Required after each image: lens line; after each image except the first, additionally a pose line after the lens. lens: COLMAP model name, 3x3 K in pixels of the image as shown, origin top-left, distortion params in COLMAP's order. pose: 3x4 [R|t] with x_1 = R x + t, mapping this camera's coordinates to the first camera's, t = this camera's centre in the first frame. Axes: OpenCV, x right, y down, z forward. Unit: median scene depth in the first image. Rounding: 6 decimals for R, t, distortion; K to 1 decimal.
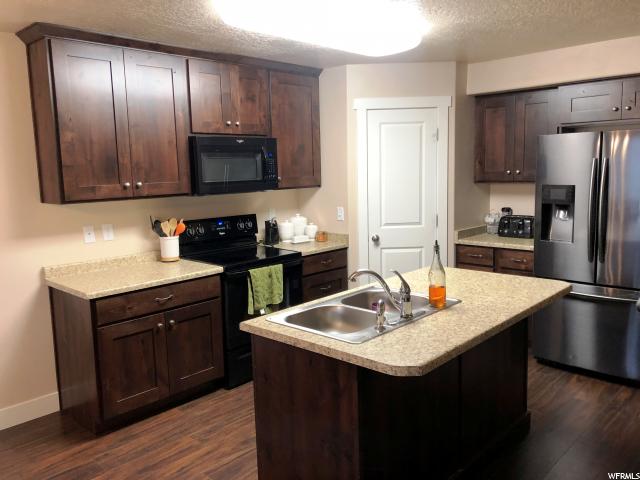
lens RADIAL K [[526.7, 0, 320.0], [0, 526.7, 240.0], [0, 0, 1]] dist [0.034291, -0.042144]
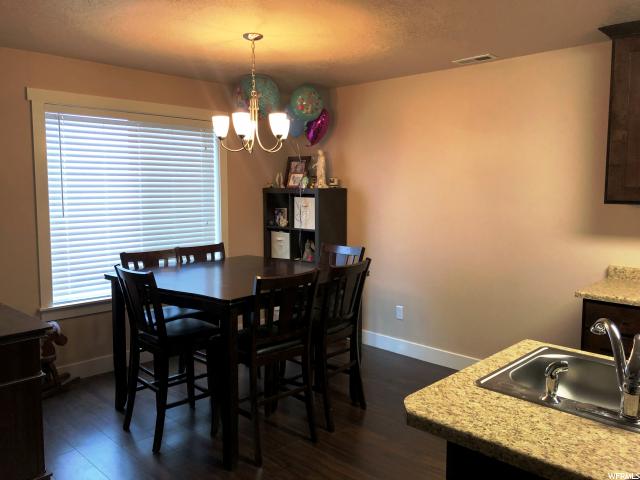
lens RADIAL K [[526.7, 0, 320.0], [0, 526.7, 240.0], [0, 0, 1]] dist [0.034291, -0.042144]
pose [[-0.010204, 0.132018, -0.991195, 0.425481], [-0.139273, 0.981397, 0.132147, -0.044871], [0.990201, 0.139395, 0.008372, 0.375488]]
